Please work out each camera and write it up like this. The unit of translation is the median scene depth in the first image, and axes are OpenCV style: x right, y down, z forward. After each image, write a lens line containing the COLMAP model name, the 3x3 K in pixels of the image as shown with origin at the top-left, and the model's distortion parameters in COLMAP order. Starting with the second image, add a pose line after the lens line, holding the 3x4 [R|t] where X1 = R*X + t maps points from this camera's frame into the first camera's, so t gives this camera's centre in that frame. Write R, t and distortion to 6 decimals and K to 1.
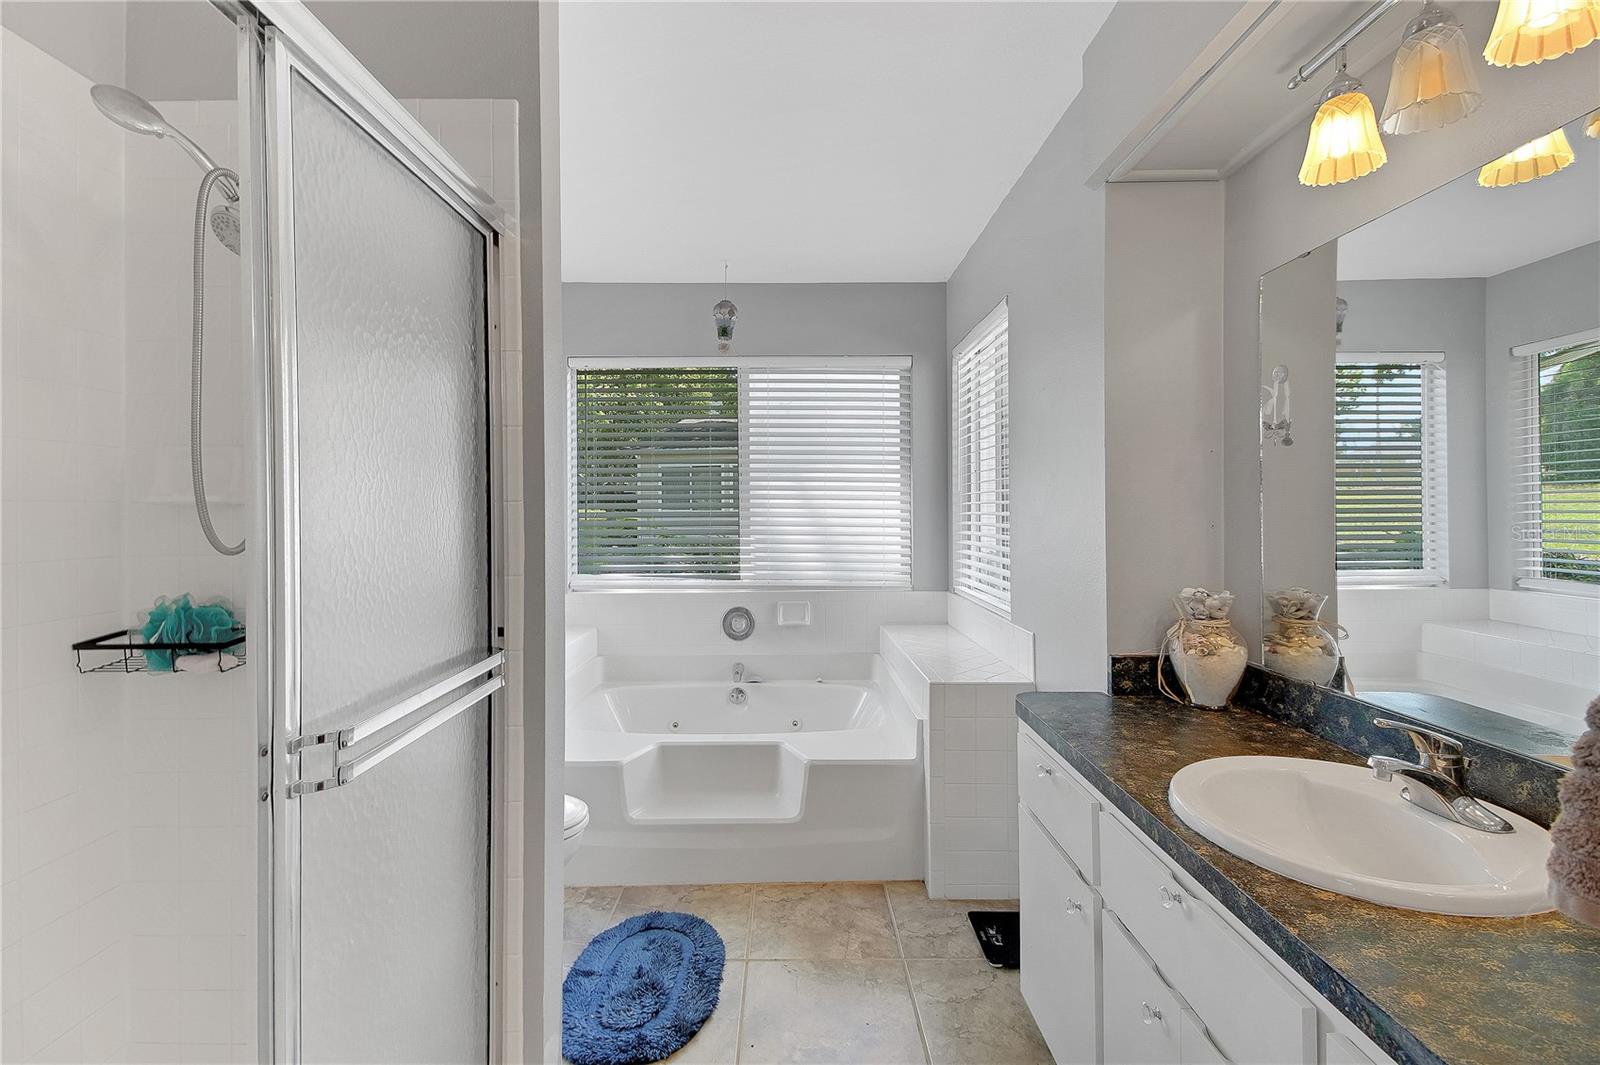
lens RADIAL K [[708.9, 0, 806.3], [0, 708.9, 511.1], [0, 0, 1]] dist [0.018491, -0.000727]
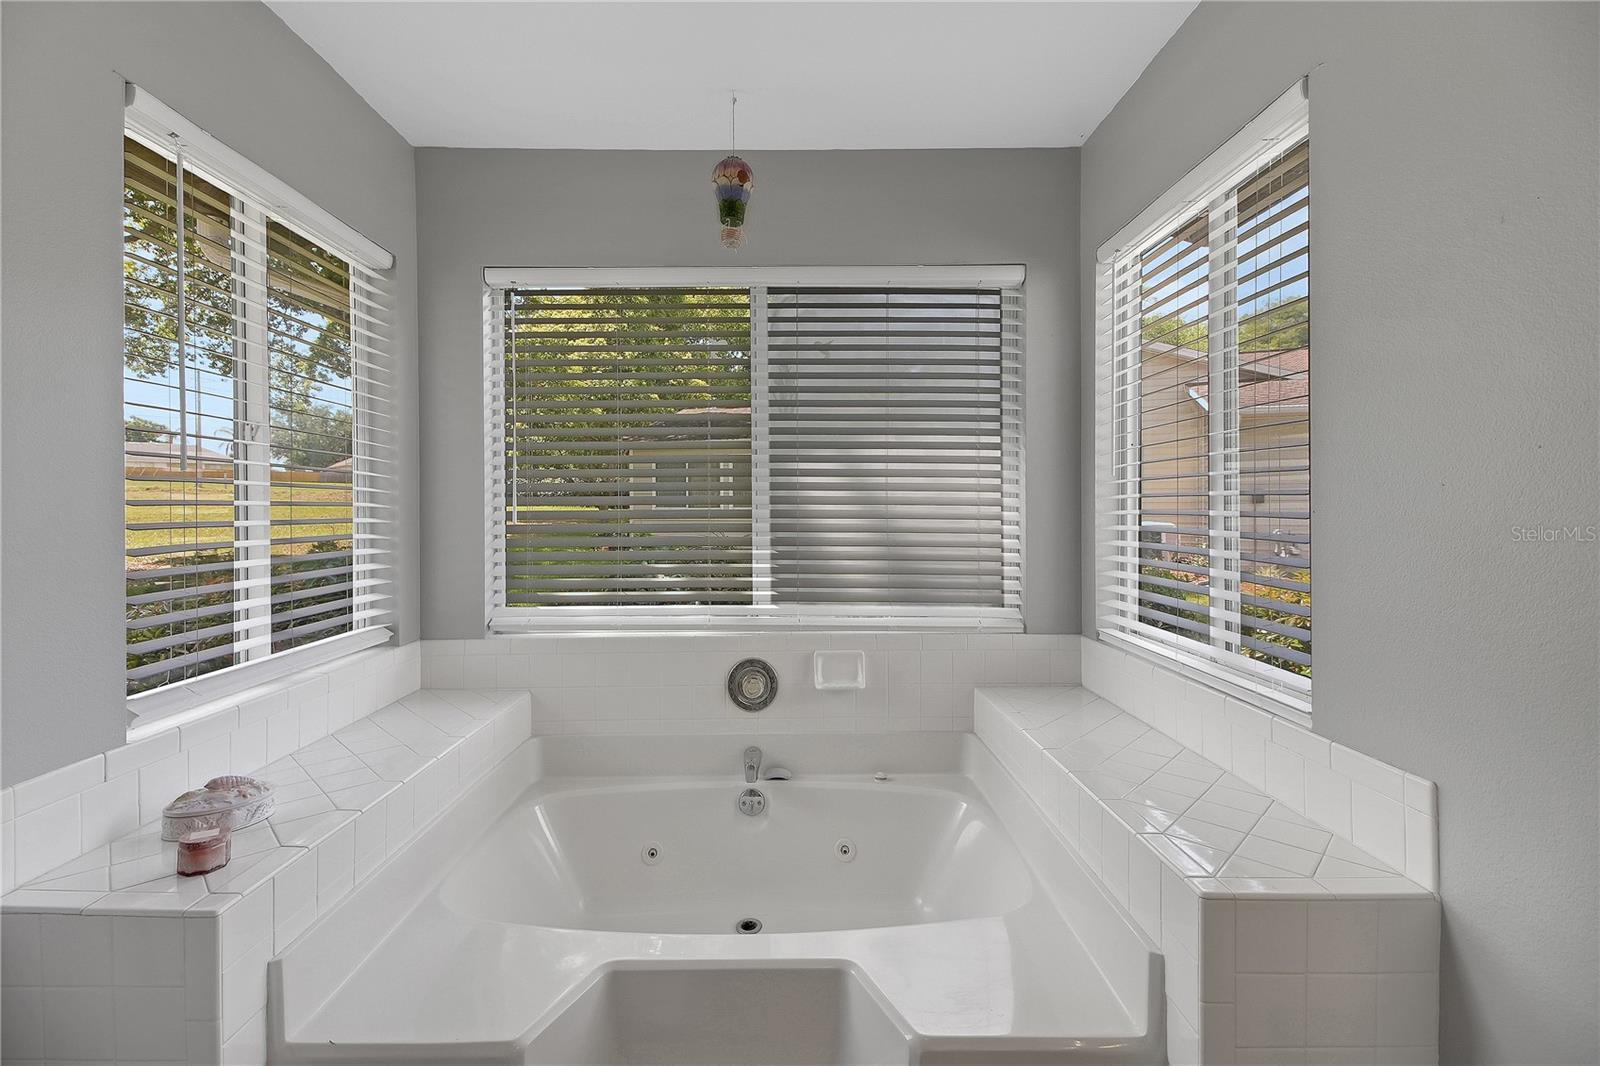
lens RADIAL K [[708.9, 0, 806.3], [0, 708.9, 511.6], [0, 0, 1]] dist [0.018491, -0.000727]
pose [[0.999996, -0.001045, 0.002503, -0.048769], [0.001037, 0.999995, 0.002908, 0.000595], [-0.002506, -0.002906, 0.999993, 0.362842]]
